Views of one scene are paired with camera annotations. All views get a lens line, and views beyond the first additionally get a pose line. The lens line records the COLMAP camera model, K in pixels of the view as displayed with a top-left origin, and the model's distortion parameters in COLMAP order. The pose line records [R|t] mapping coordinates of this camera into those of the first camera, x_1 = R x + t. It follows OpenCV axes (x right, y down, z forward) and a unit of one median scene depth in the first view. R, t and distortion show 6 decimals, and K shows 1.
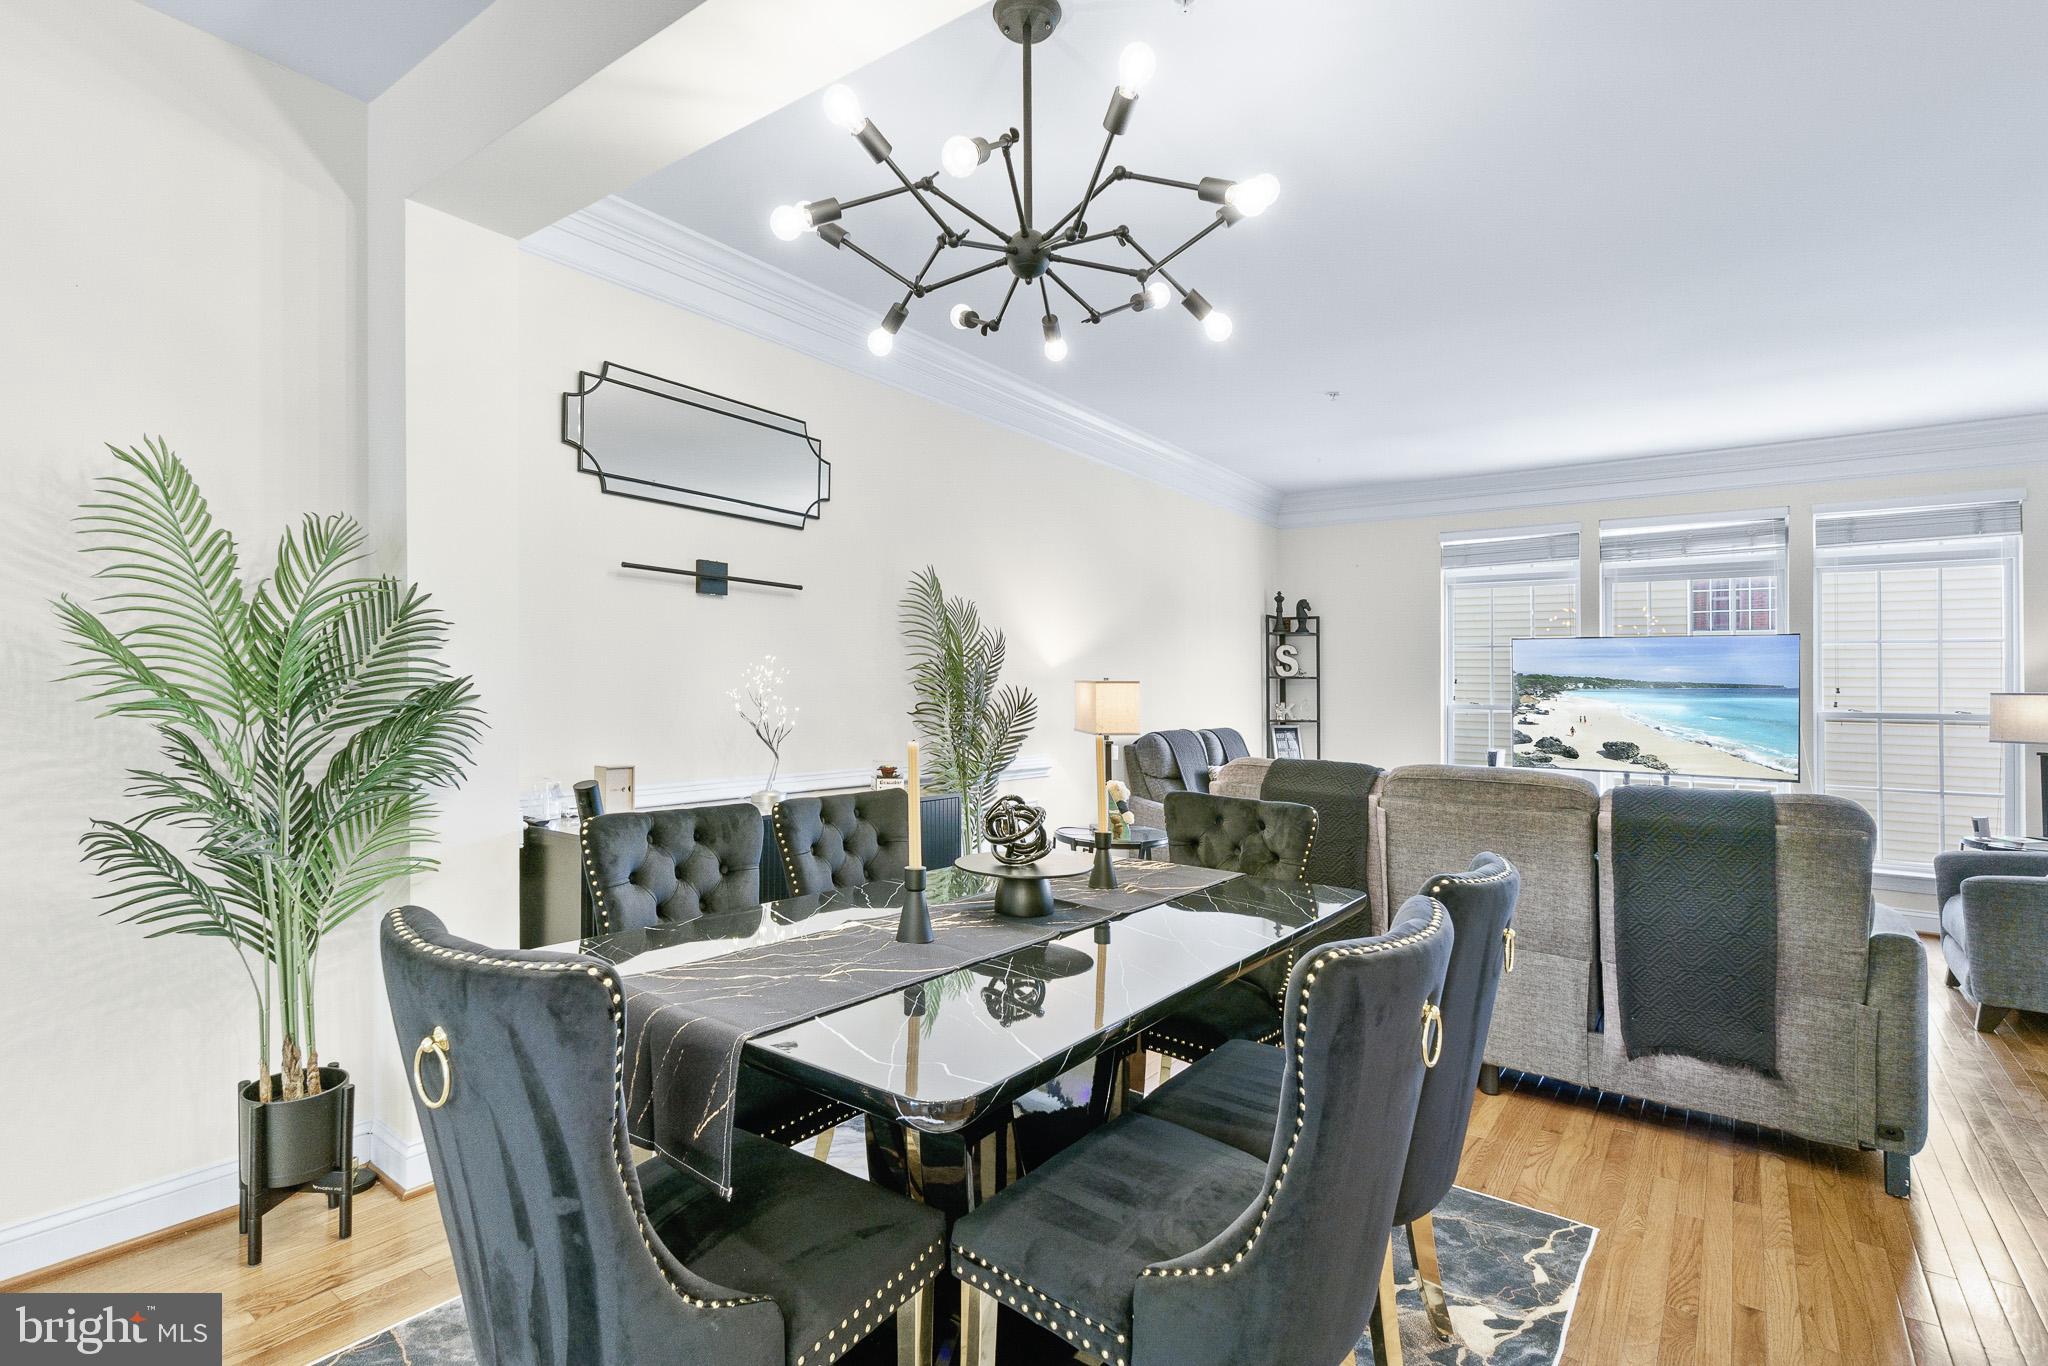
lens RADIAL K [[969.7, 0, 971.4], [0, 969.7, 685.6], [0, 0, 1]] dist [-0.004490, -0.001084]
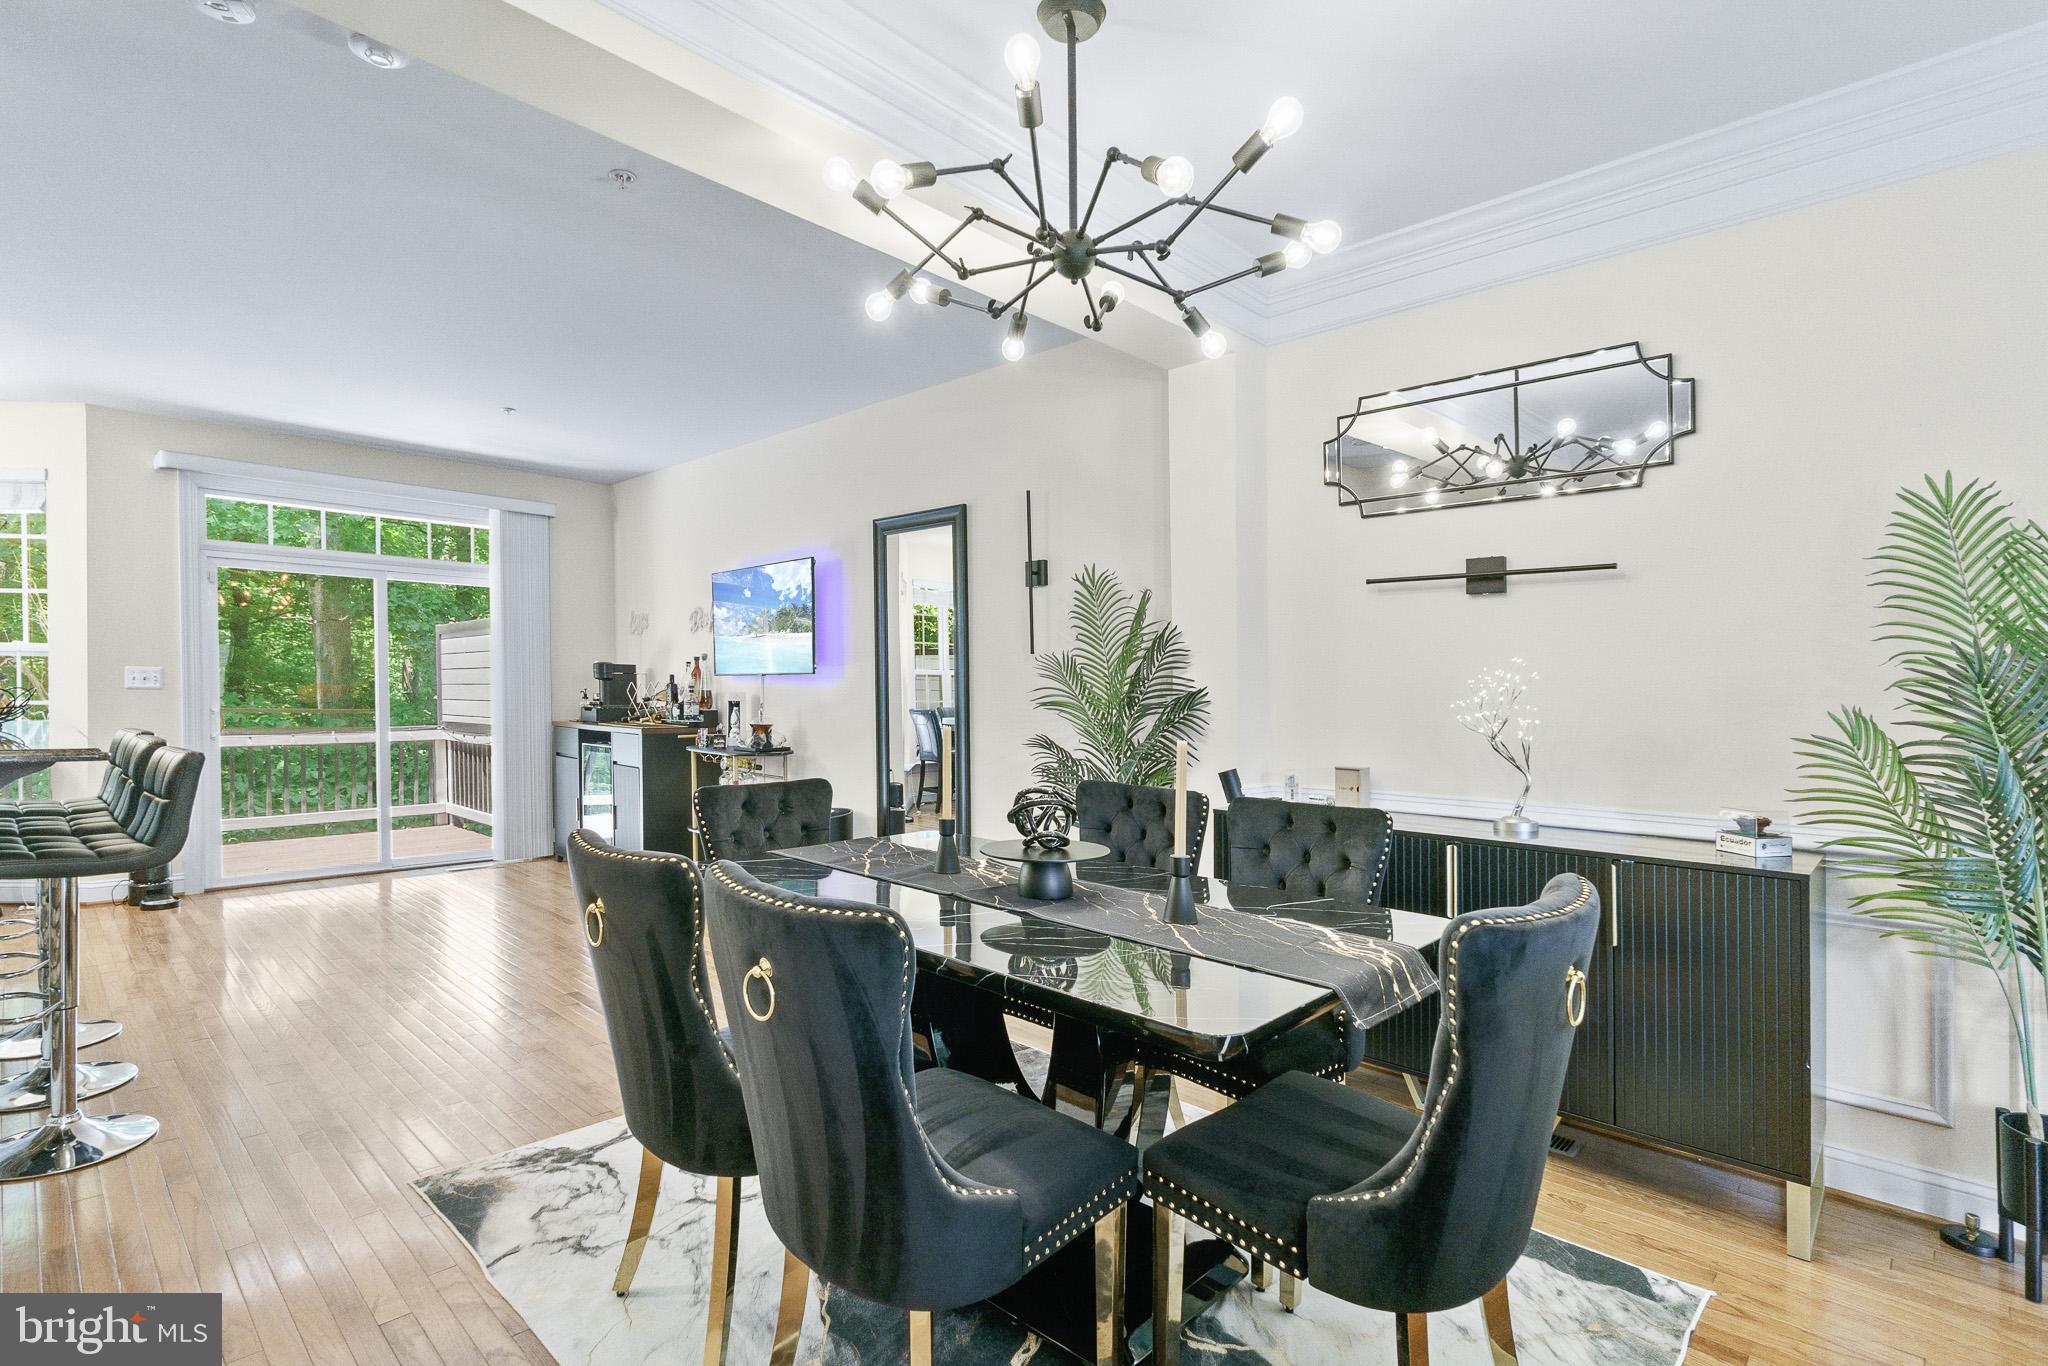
lens RADIAL K [[969.7, 0, 1017.8], [0, 969.7, 698.7], [0, 0, 1]] dist [-0.004490, -0.001084]
pose [[-0.111315, -0.009181, -0.993743, 0.379411], [-0.009594, 0.999921, -0.008164, 0.009712], [0.993739, 0.008626, -0.111394, 0.356012]]
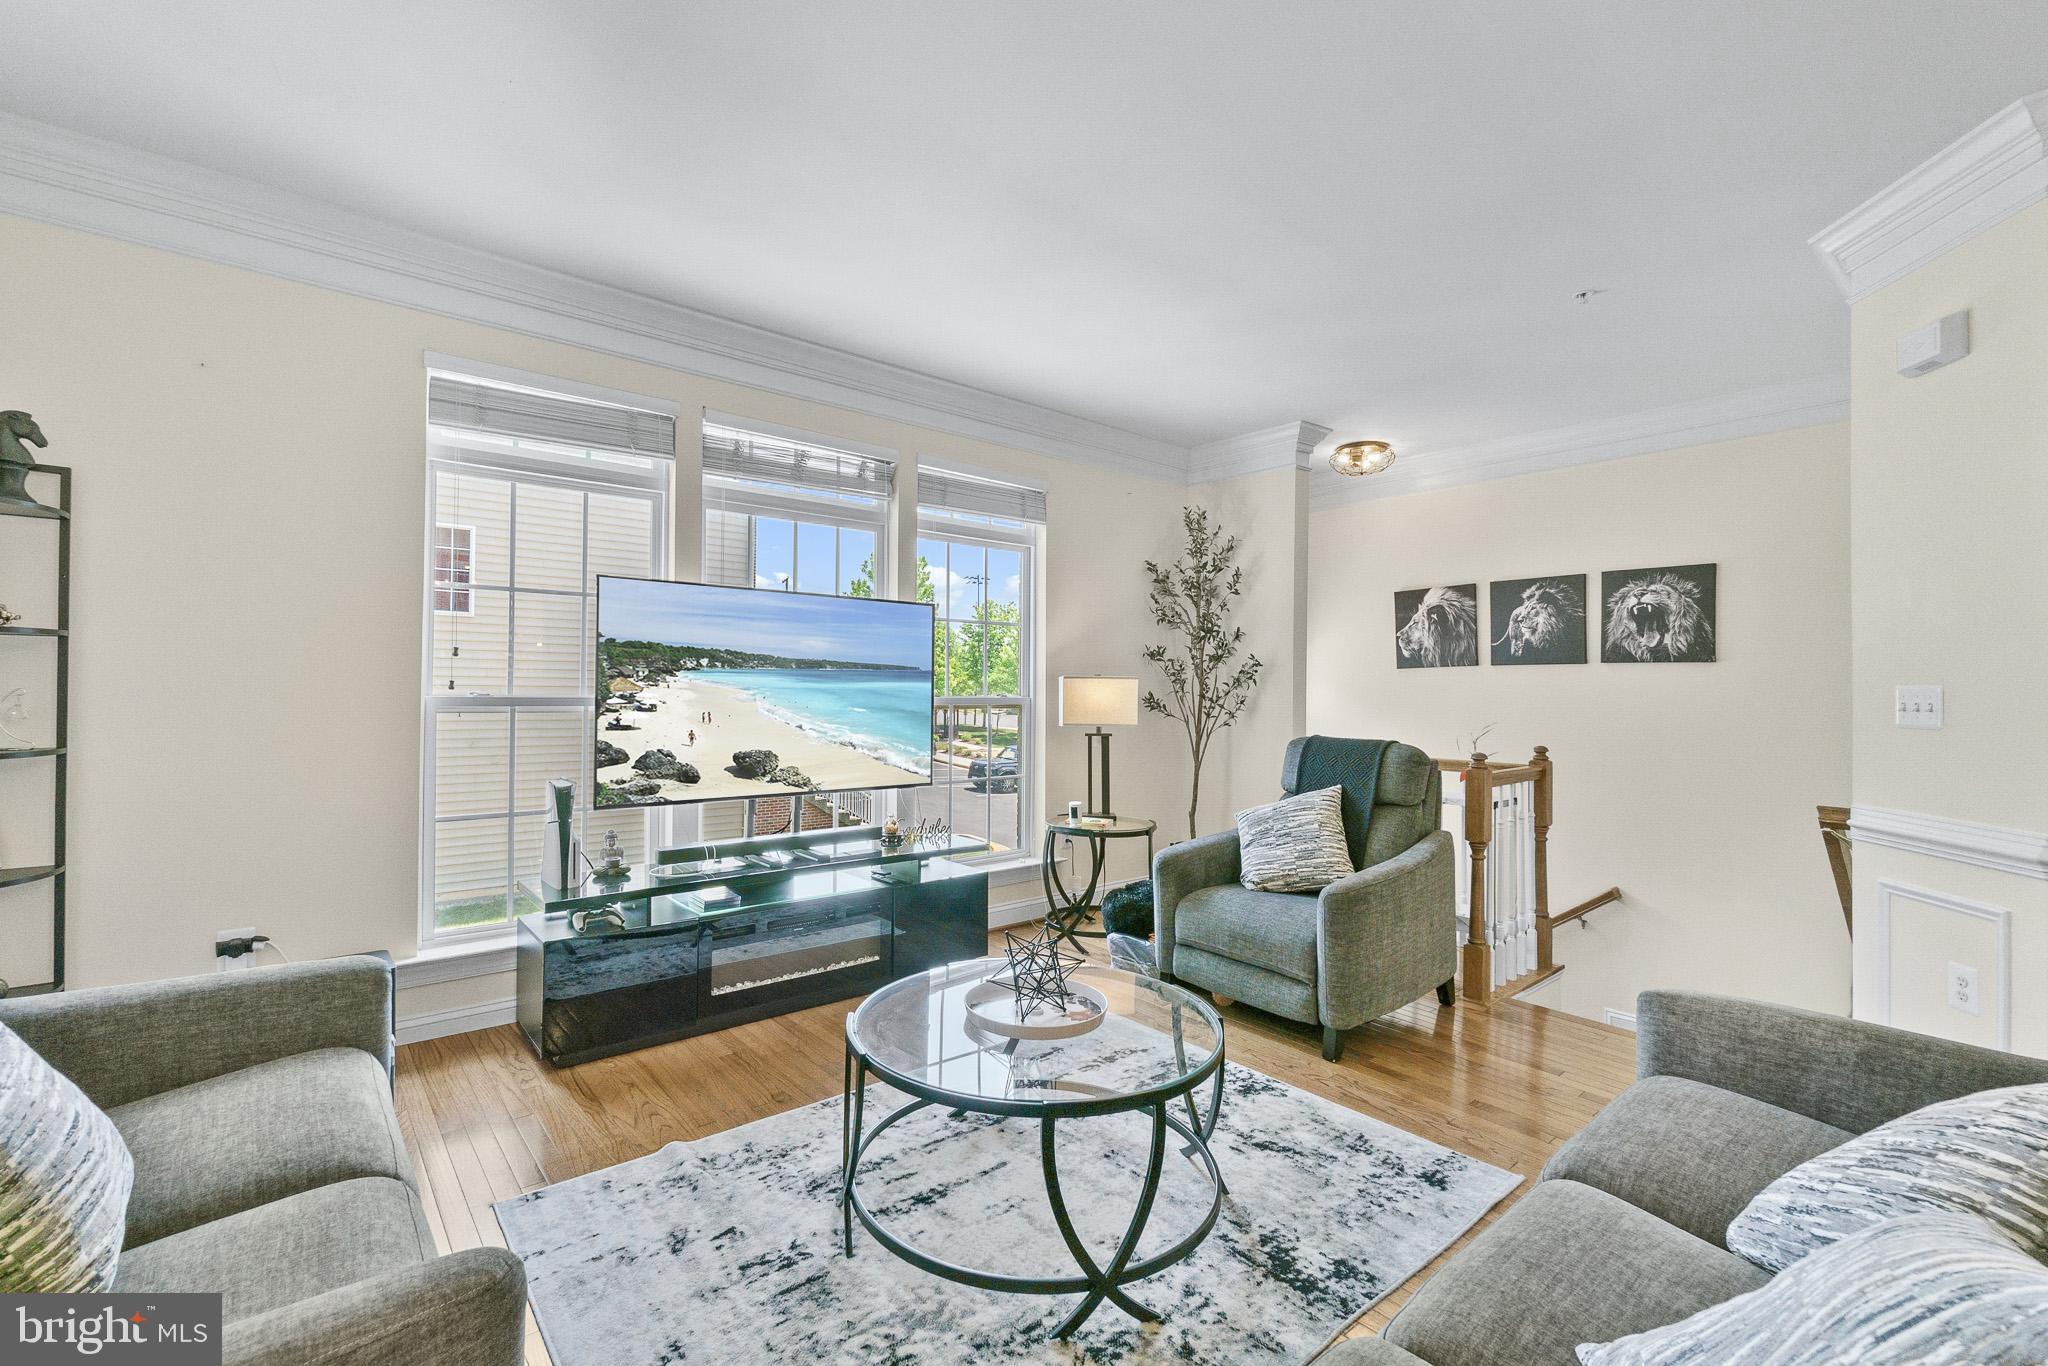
lens RADIAL K [[889.0, 0, 1023.8], [0, 889.0, 680.1], [0, 0, 1]] dist [-0.008628, -0.001279]
pose [[0.210503, -0.000723, 0.977593, 0.121996], [-0.014365, 0.999889, 0.003833, 0.005842], [-0.977488, -0.014850, 0.210469, 0.679295]]
